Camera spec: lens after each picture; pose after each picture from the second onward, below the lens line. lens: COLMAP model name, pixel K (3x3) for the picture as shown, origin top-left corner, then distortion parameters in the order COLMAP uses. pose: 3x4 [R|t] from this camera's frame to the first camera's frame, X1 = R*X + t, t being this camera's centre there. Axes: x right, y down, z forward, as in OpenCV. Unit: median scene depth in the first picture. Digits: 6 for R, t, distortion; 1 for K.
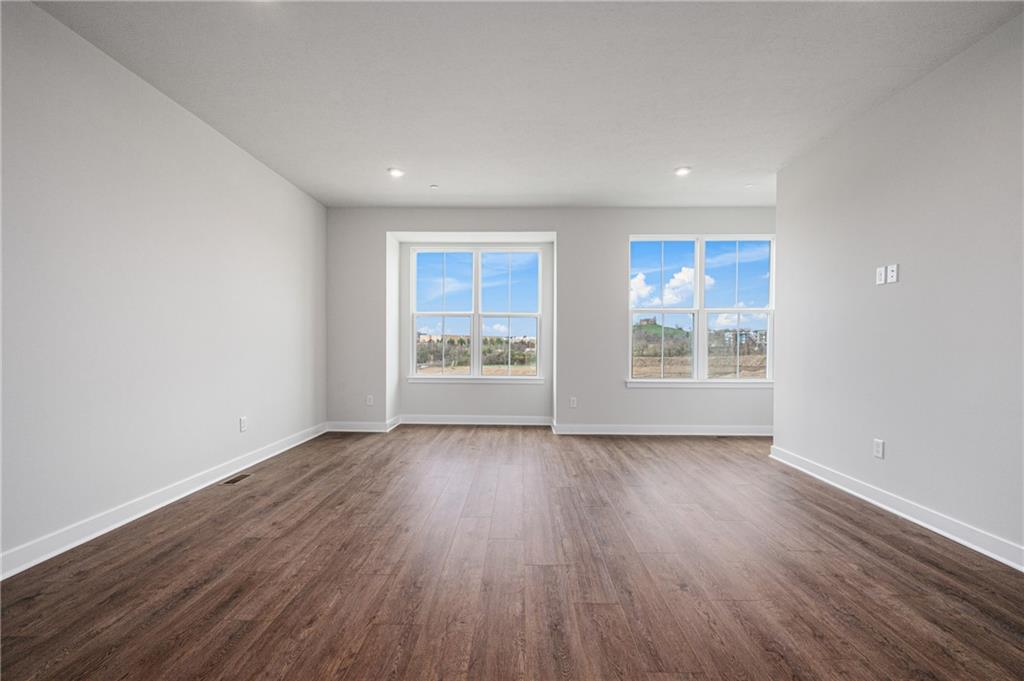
lens RADIAL K [[441.5, 0, 506.2], [0, 441.5, 350.9], [0, 0, 1]] dist [-0.001181, -0.000311]
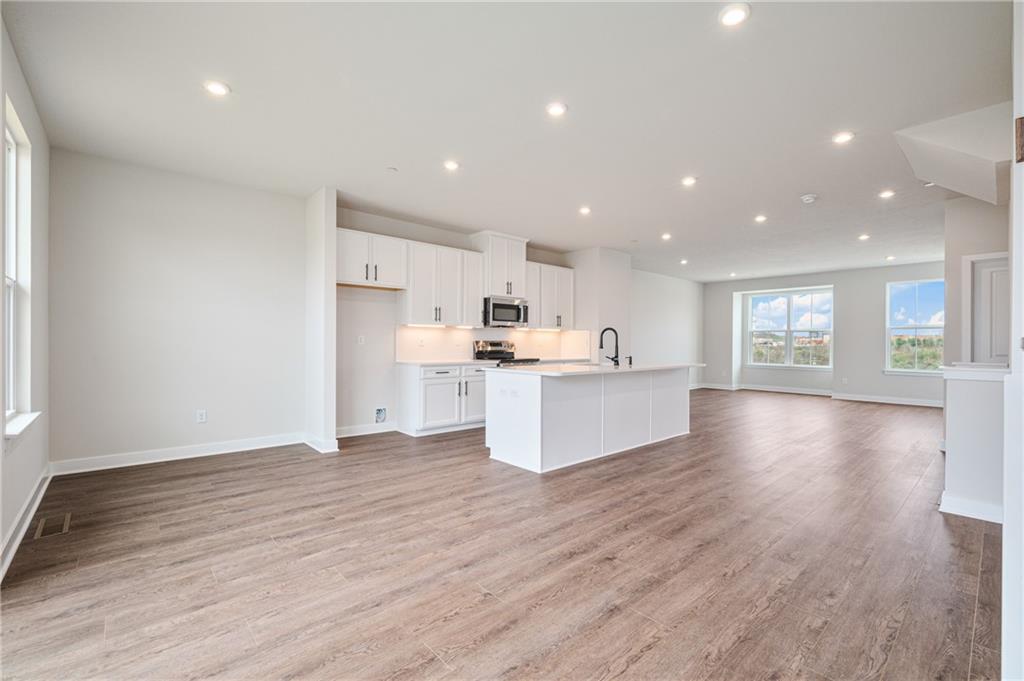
lens RADIAL K [[441.5, 0, 512.8], [0, 441.5, 344.1], [0, 0, 1]] dist [-0.001181, -0.000311]
pose [[0.693800, 0.002487, -0.720164, 0.493315], [-0.014811, 0.999832, -0.010815, 0.008751], [0.720016, 0.018170, 0.693720, -1.150473]]
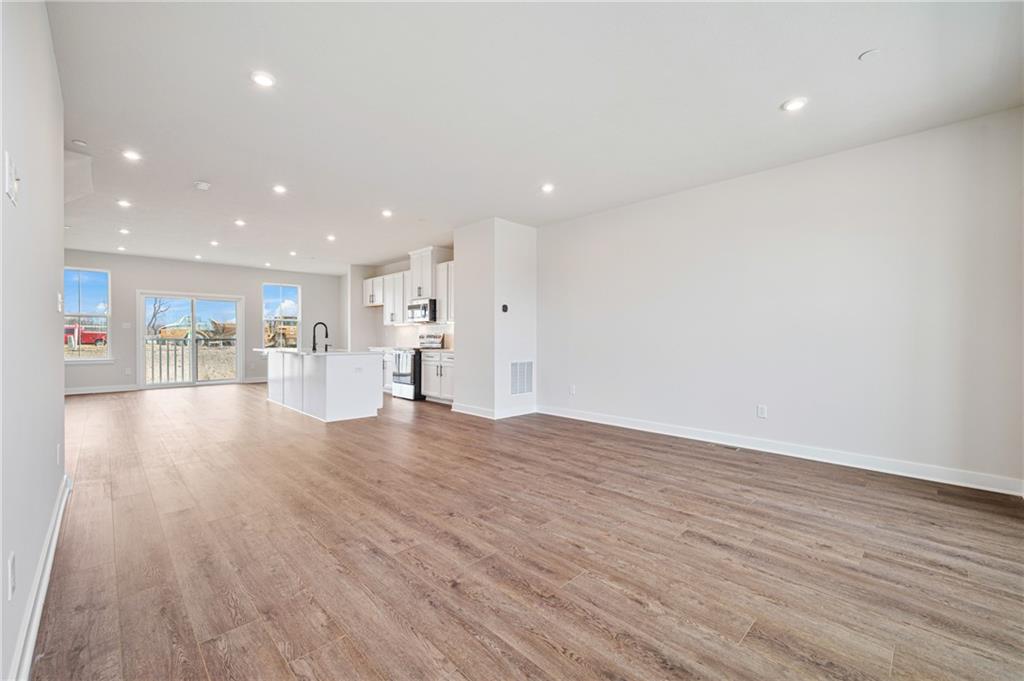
lens RADIAL K [[441.5, 0, 506.4], [0, 441.5, 340.6], [0, 0, 1]] dist [-0.001181, -0.000311]
pose [[-0.713319, -0.003182, -0.700832, 0.463891], [-0.017083, 0.999772, 0.012847, -0.012223], [0.700631, 0.021136, -0.713210, 0.947979]]
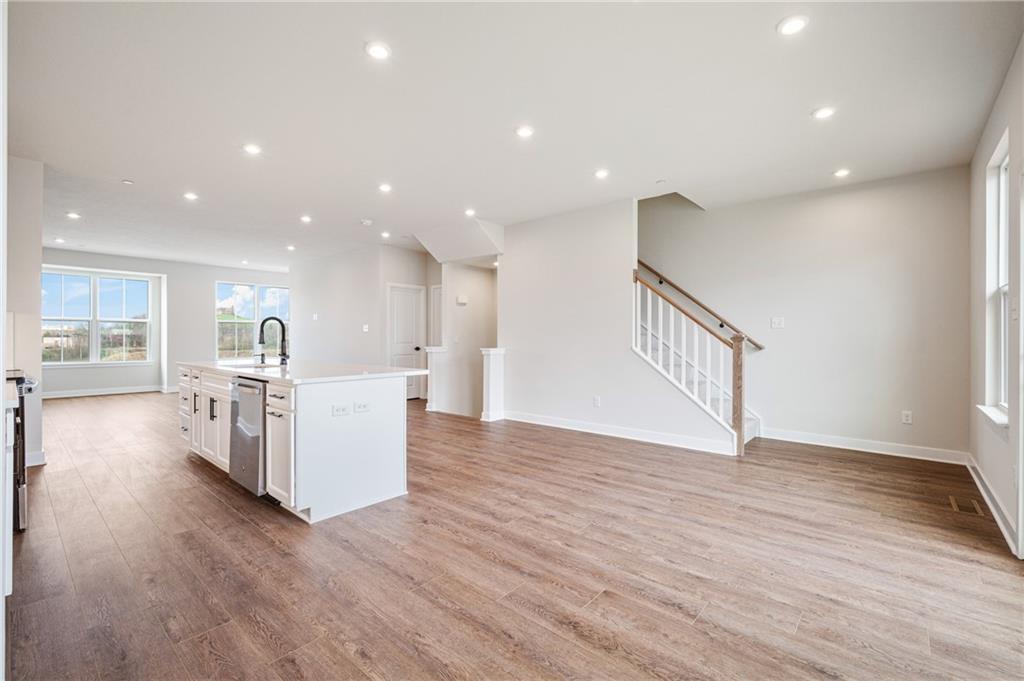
lens RADIAL K [[441.5, 0, 511.3], [0, 441.5, 338.8], [0, 0, 1]] dist [-0.001181, -0.000311]
pose [[0.631763, -0.003972, 0.775152, -0.369588], [0.012460, 0.999910, -0.005031, 0.004949], [-0.775062, 0.012836, 0.631755, -1.108875]]
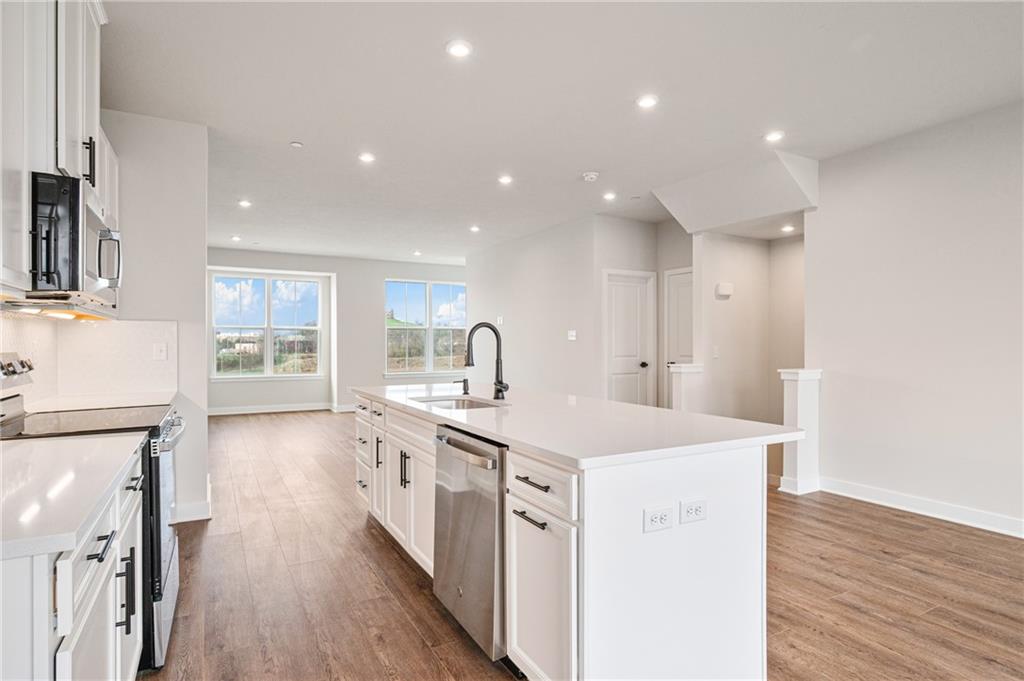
lens RADIAL K [[544.2, 0, 512.6], [0, 544.2, 347.1], [0, 0, 1]] dist [0.000764, 0.000105]
pose [[0.856749, -0.008055, 0.515670, -0.316784], [0.011657, 0.999925, -0.003749, -0.012348], [-0.515602, 0.009223, 0.856779, -0.834181]]
